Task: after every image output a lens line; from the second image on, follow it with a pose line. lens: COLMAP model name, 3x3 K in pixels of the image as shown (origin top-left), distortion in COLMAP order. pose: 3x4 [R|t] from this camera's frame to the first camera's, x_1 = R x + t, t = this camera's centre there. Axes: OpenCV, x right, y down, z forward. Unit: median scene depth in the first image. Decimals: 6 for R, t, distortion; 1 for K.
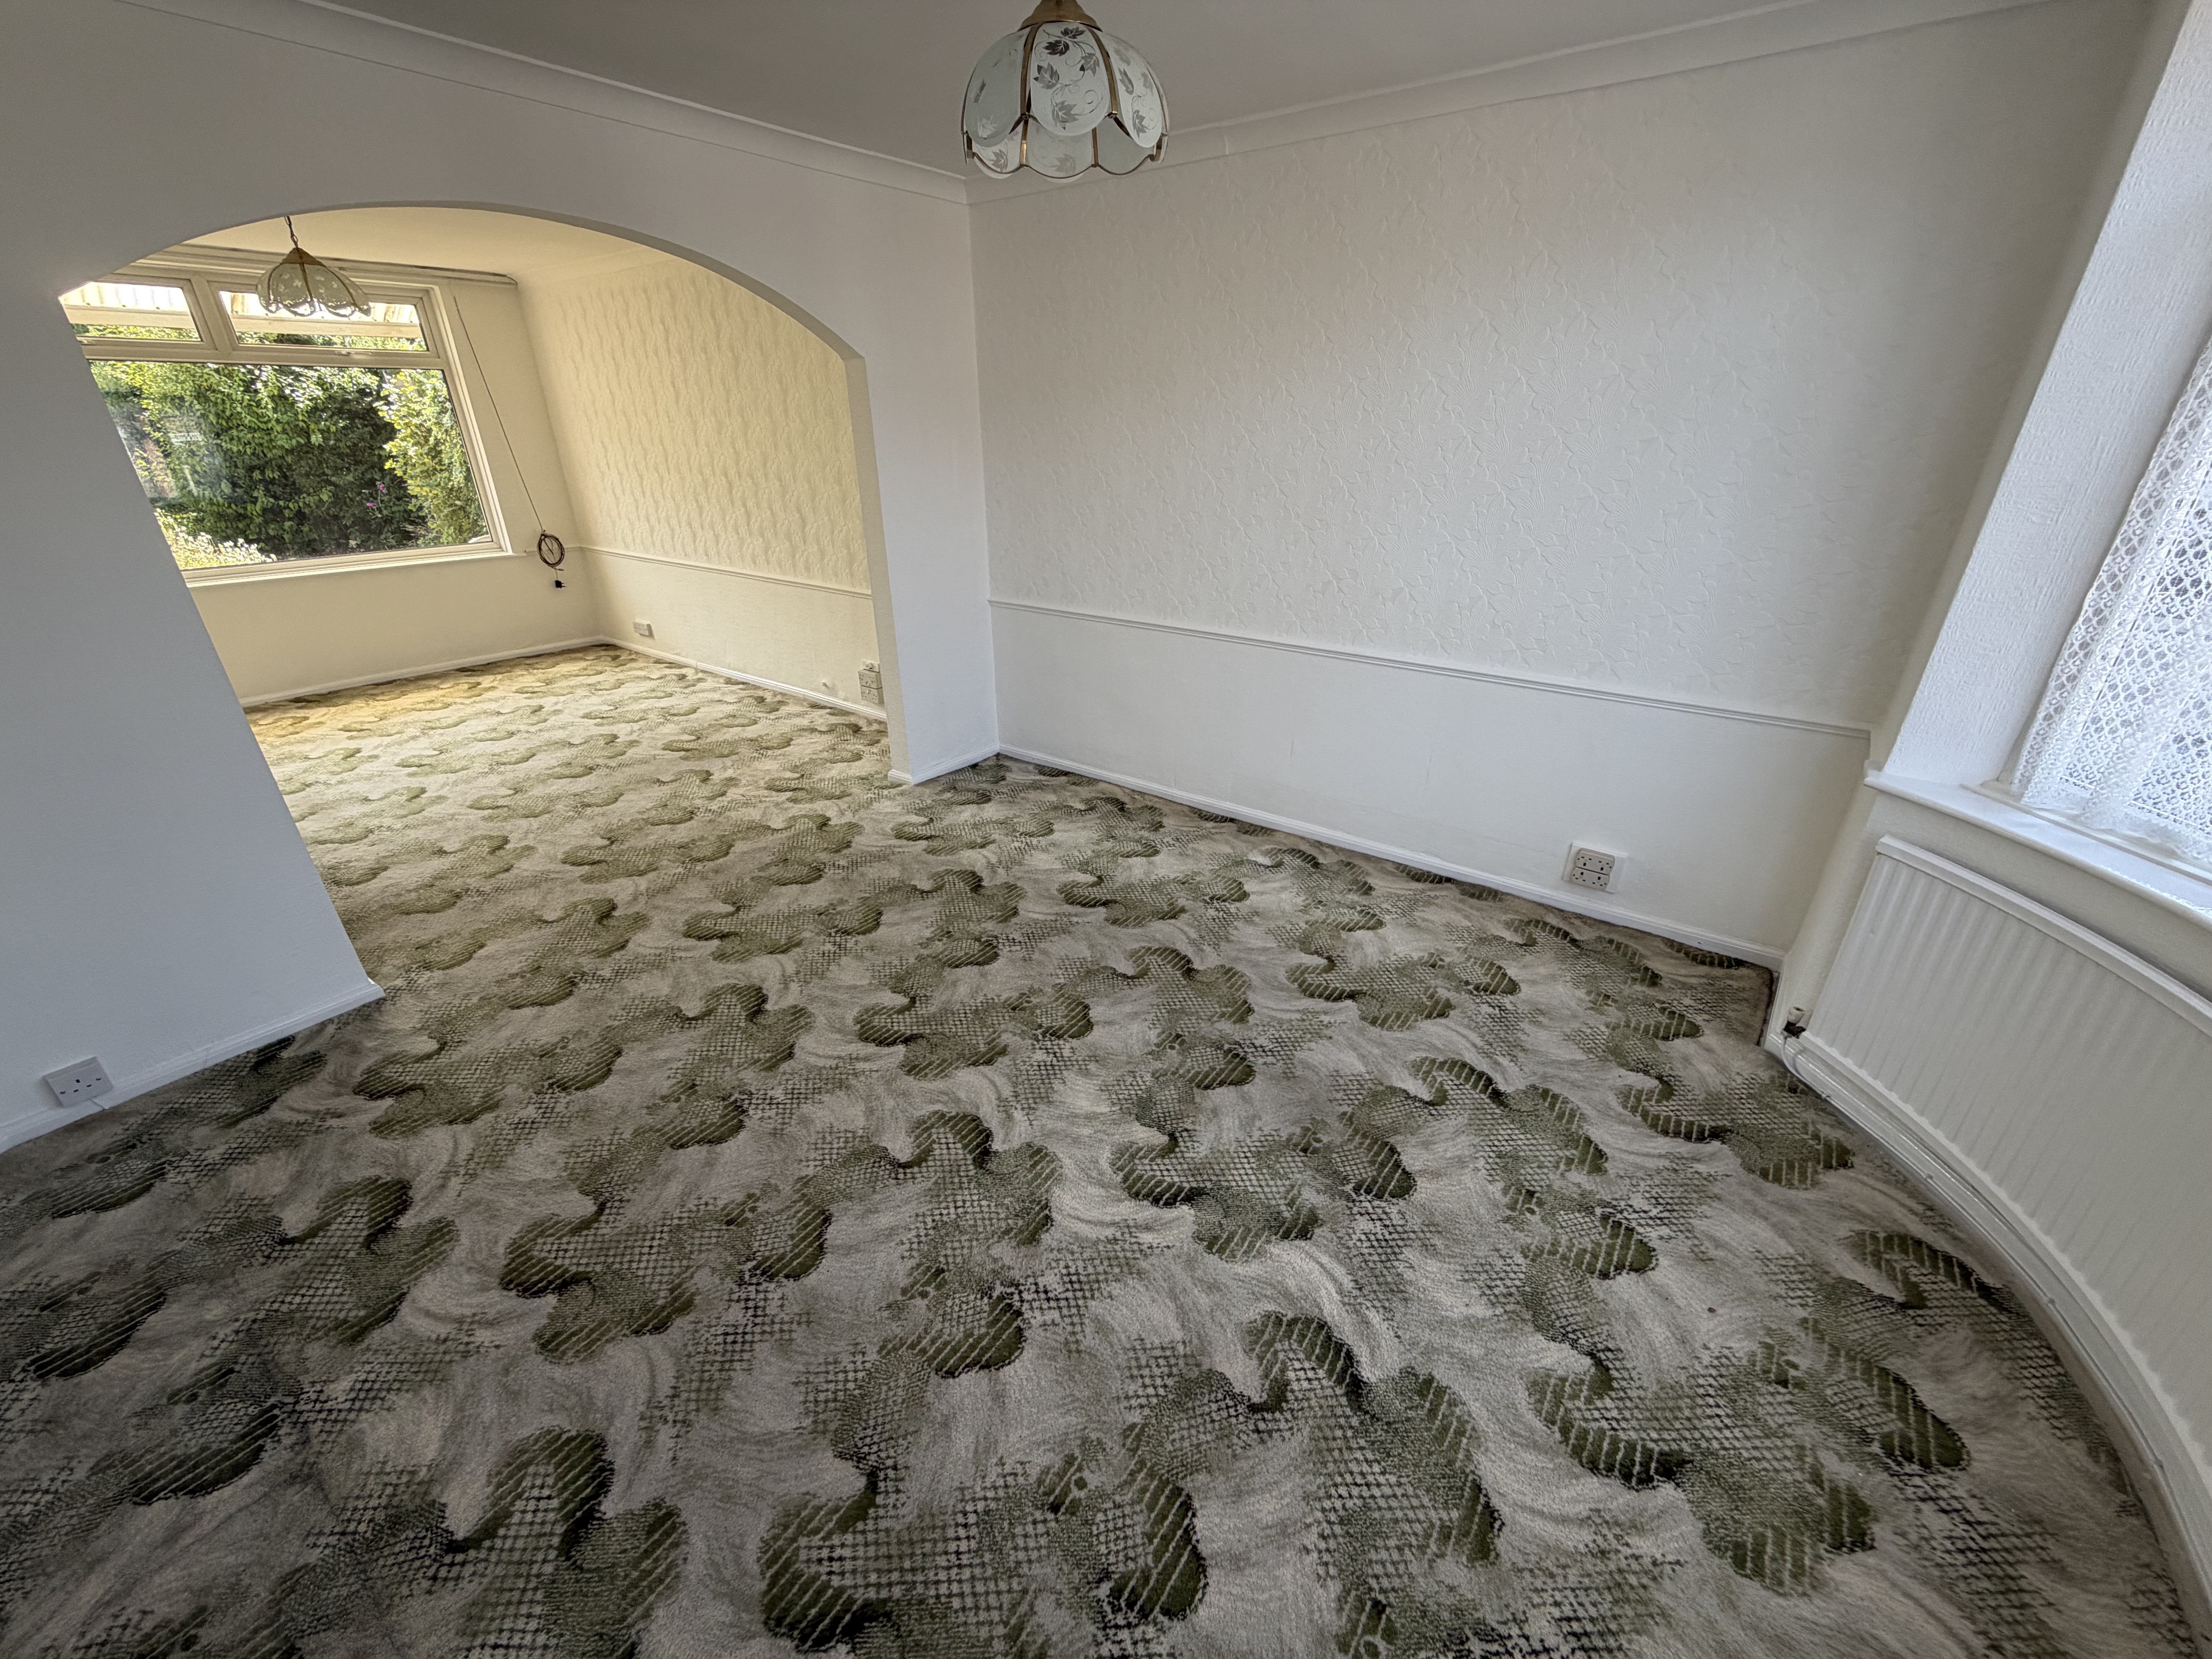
lens RADIAL K [[873.5, 0, 1106.0], [0, 873.5, 829.5], [0, 0, 1]] dist [0.000010, -0.002759]
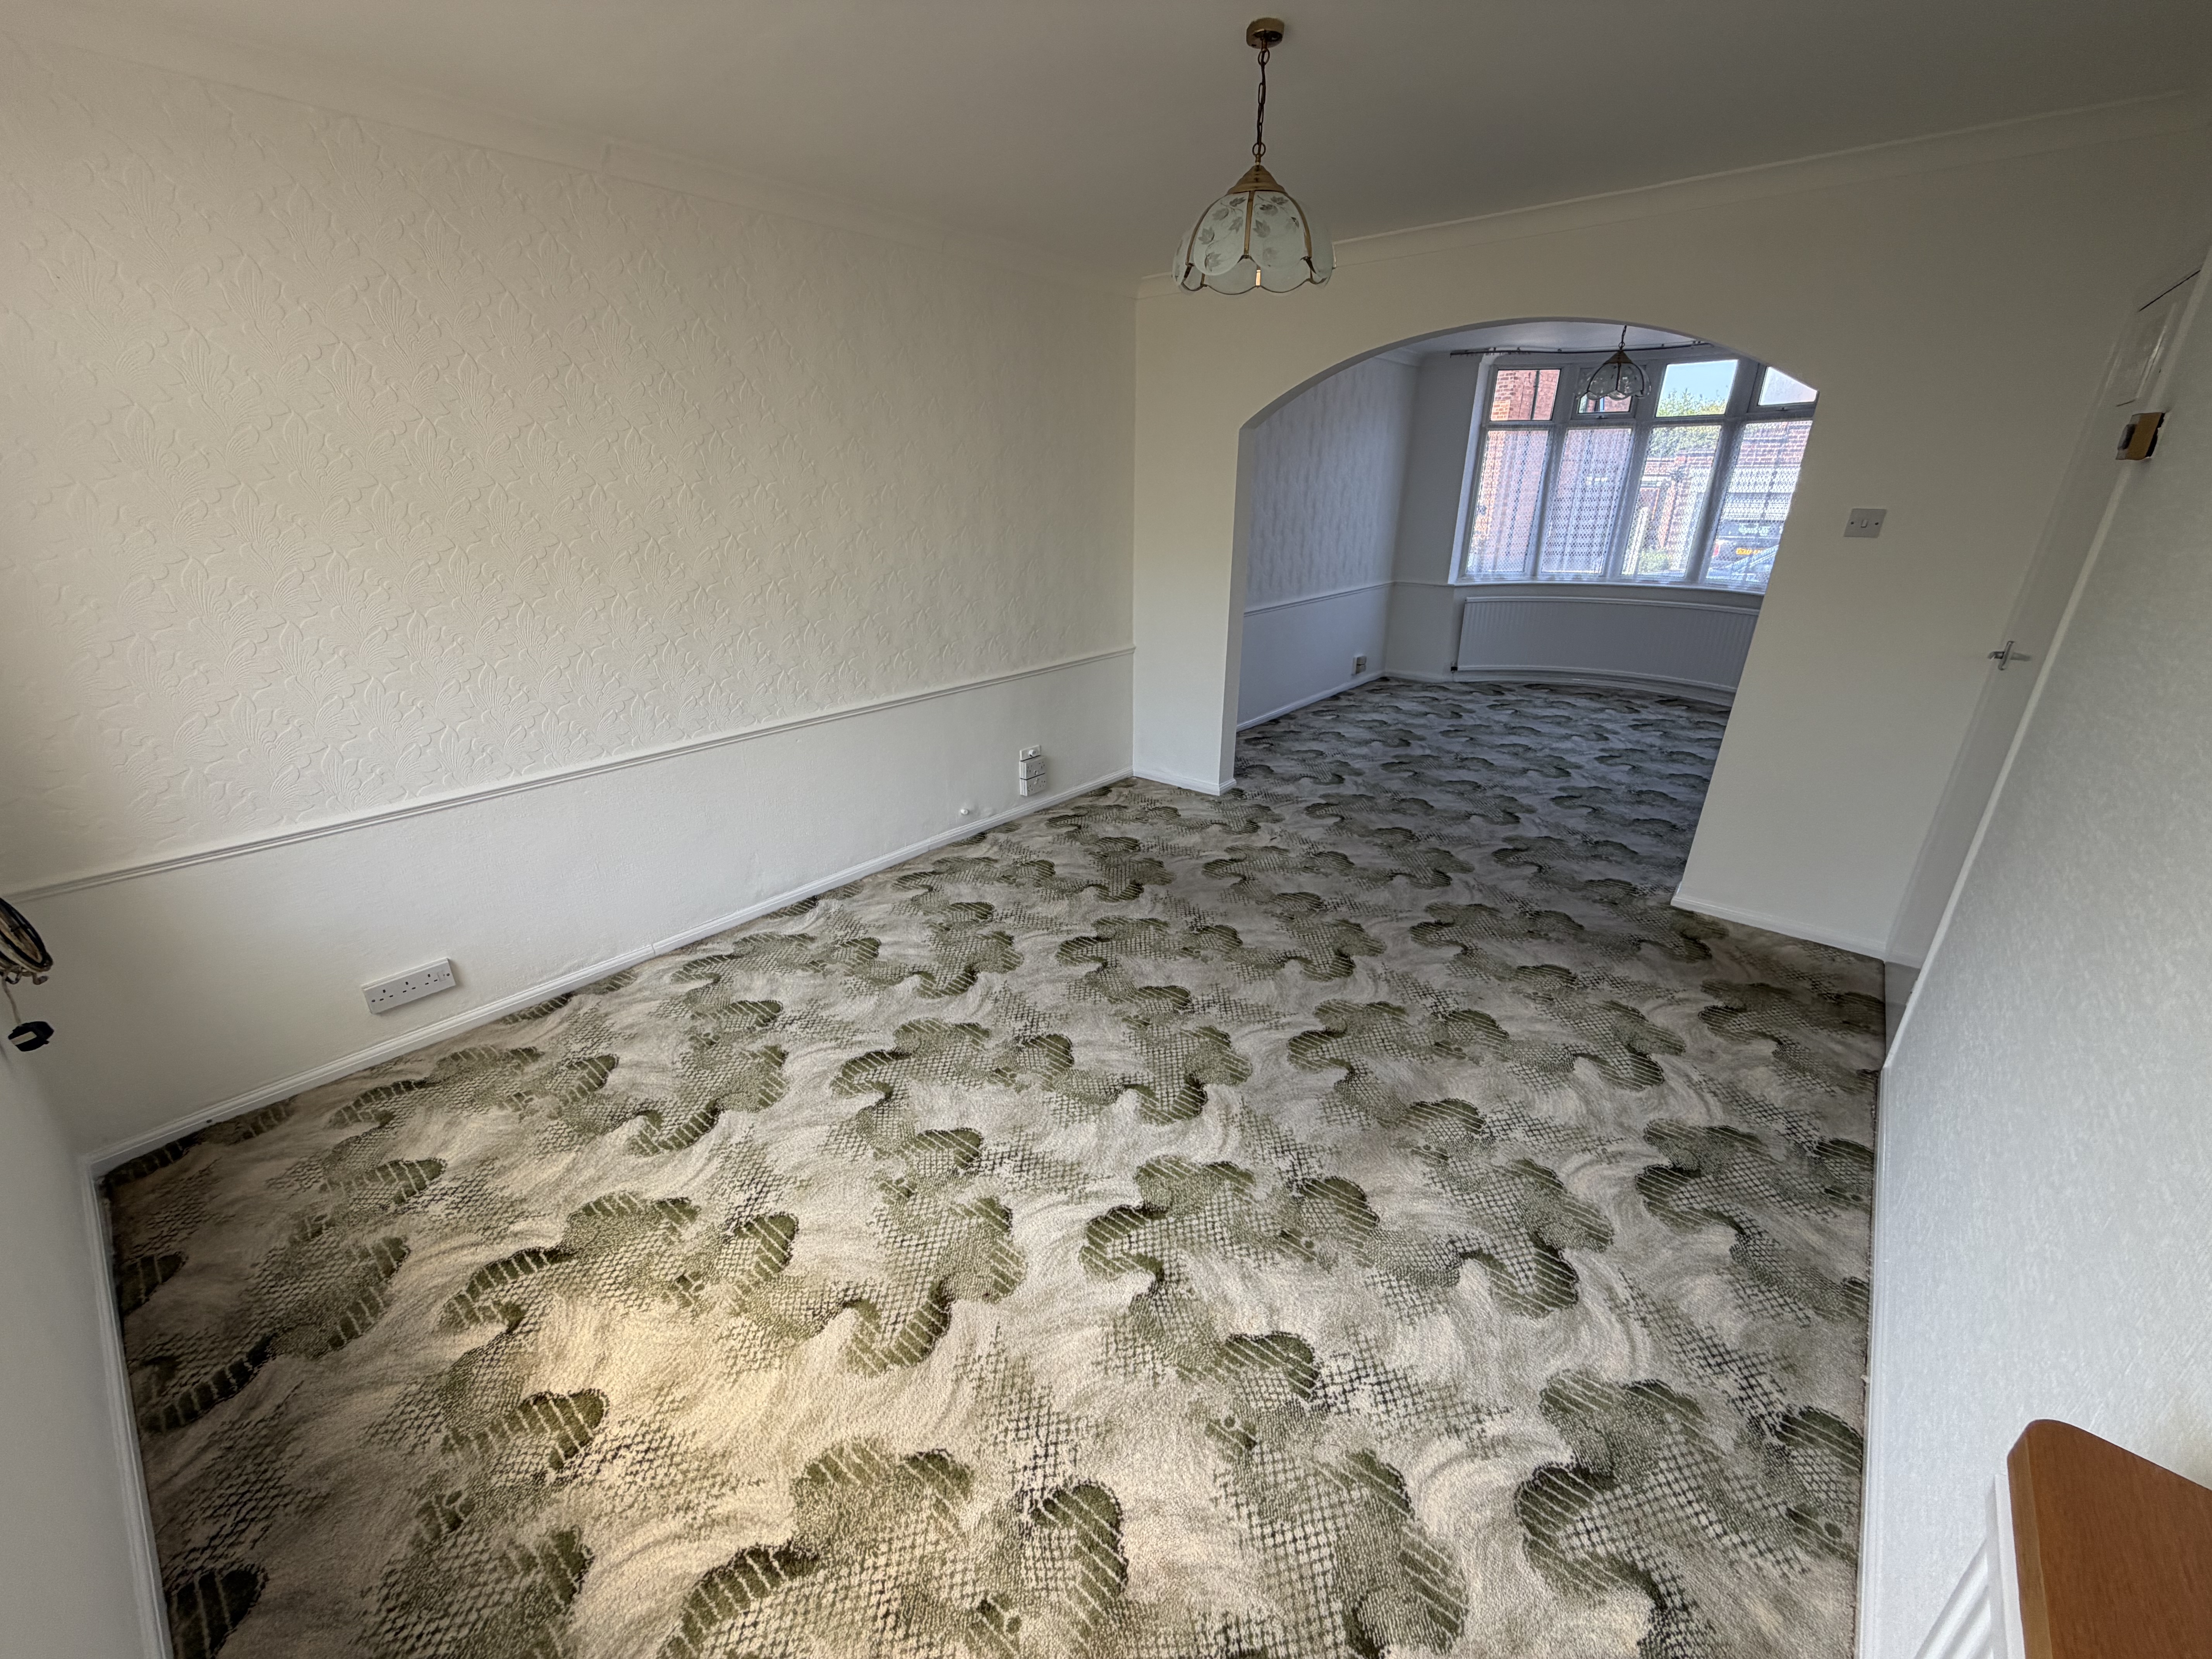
lens RADIAL K [[894.8, 0, 1106.0], [0, 894.8, 829.5], [0, 0, 1]] dist [0.000120, 0.000118]
pose [[0.048790, -0.360444, 0.931504, -1.018590], [0.428180, 0.850120, 0.306526, -0.329083], [-0.902375, 0.383896, 0.195812, 0.715728]]
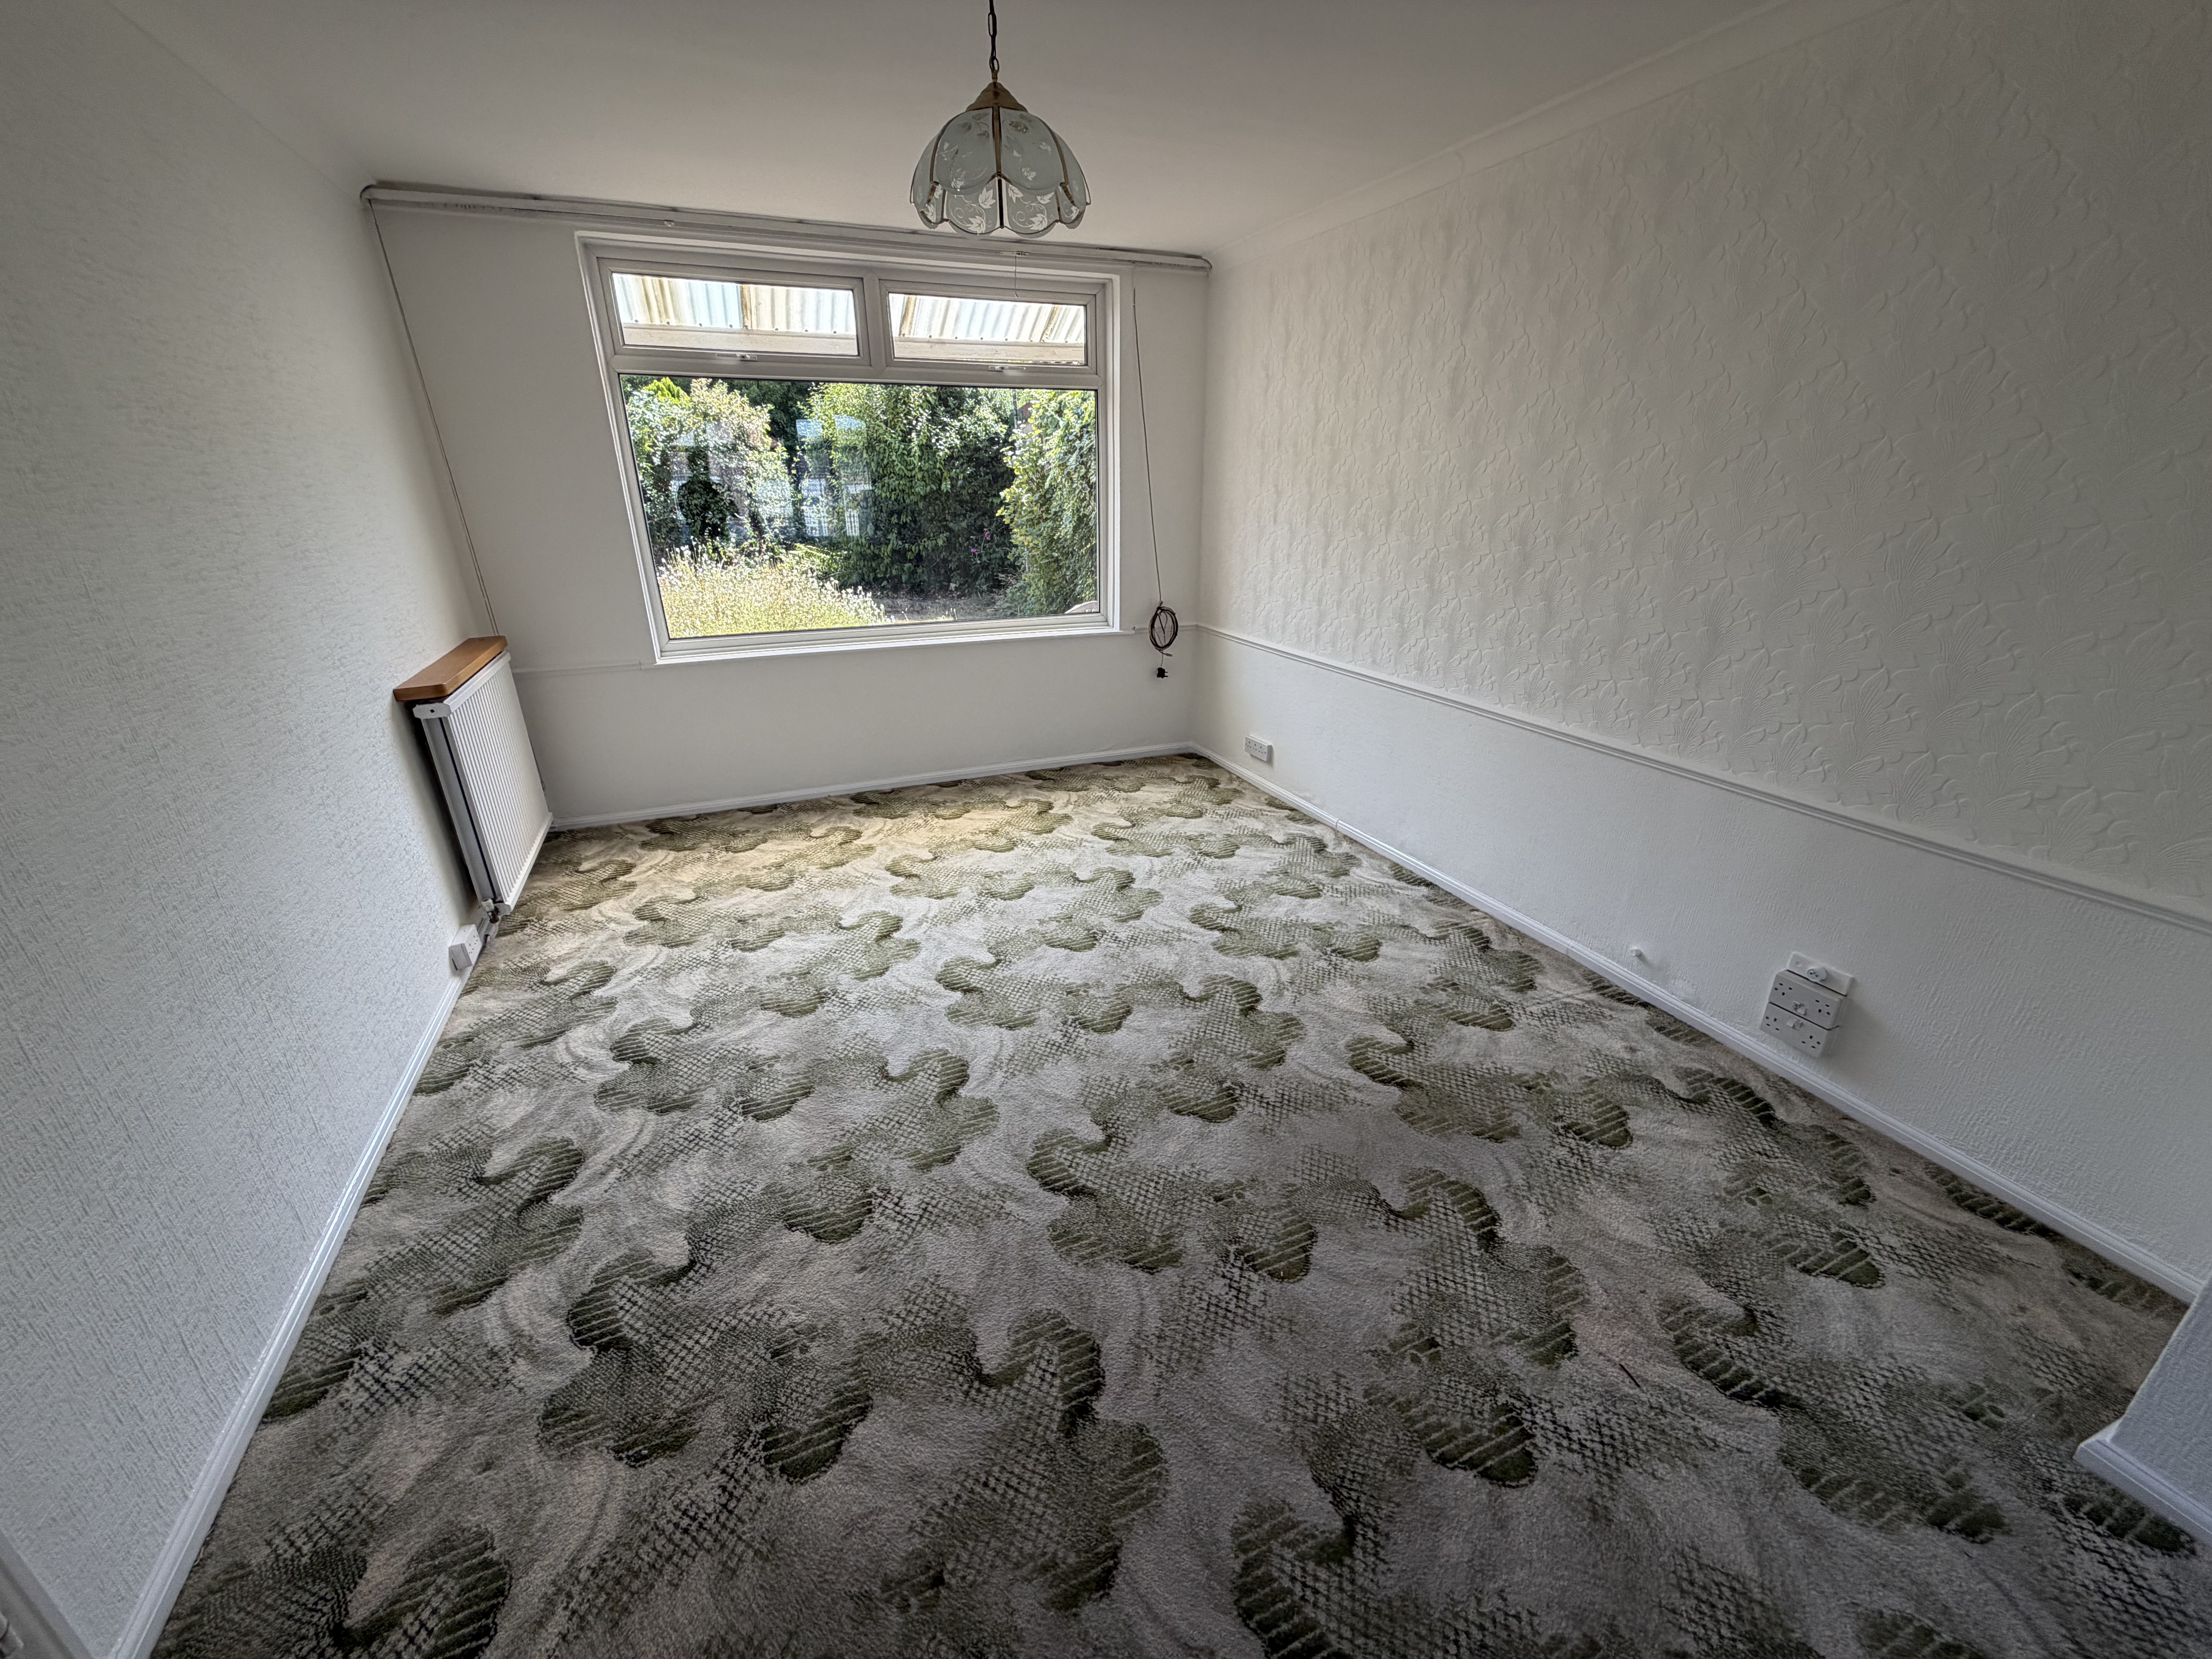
lens RADIAL K [[873.5, 0, 1106.0], [0, 873.5, 829.5], [0, 0, 1]] dist [0.000010, -0.002759]
pose [[0.866874, 0.184597, -0.463090, -0.355826], [-0.210196, 0.977652, -0.003763, -0.164329], [0.452047, 0.100602, 0.886303, 0.396514]]
